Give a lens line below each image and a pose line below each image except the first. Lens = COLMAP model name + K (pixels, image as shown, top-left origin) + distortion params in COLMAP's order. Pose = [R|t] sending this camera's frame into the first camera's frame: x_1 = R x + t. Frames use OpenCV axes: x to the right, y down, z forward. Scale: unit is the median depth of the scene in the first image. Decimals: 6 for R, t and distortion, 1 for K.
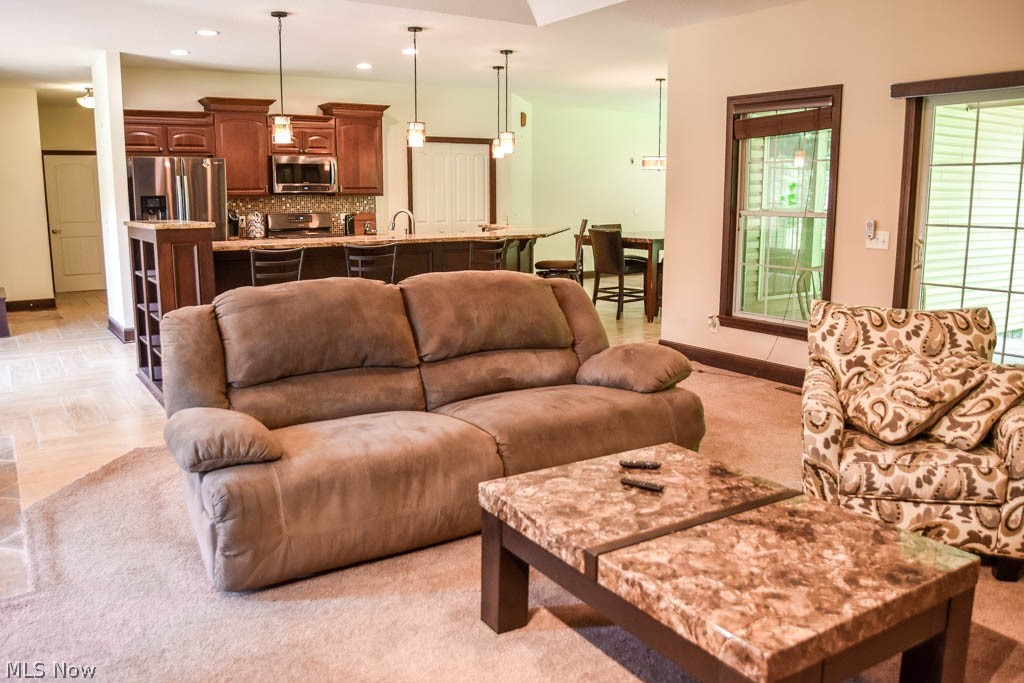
lens RADIAL K [[870.3, 0, 524.8], [0, 870.3, 342.5], [0, 0, 1]] dist [-0.150816, 0.161069]
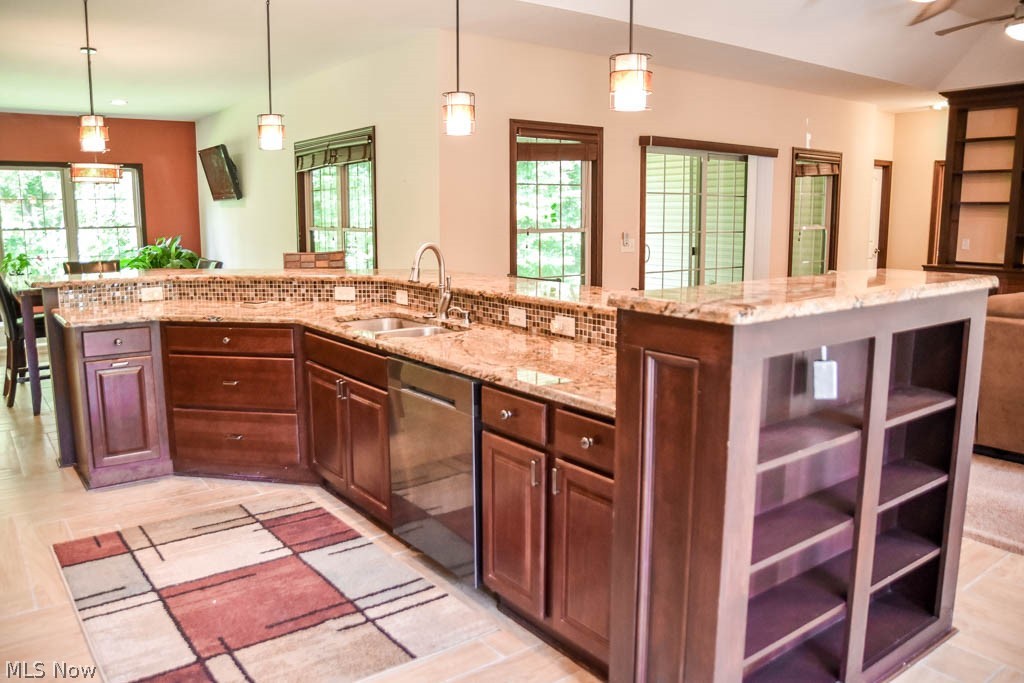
lens RADIAL K [[784.9, 0, 509.2], [0, 784.9, 338.8], [0, 0, 1]] dist [-0.142237, 0.098592]
pose [[-0.080249, -0.155577, 0.984559, -0.820853], [0.171438, 0.970871, 0.167387, -0.213734], [-0.981921, 0.182223, -0.051240, 1.253973]]
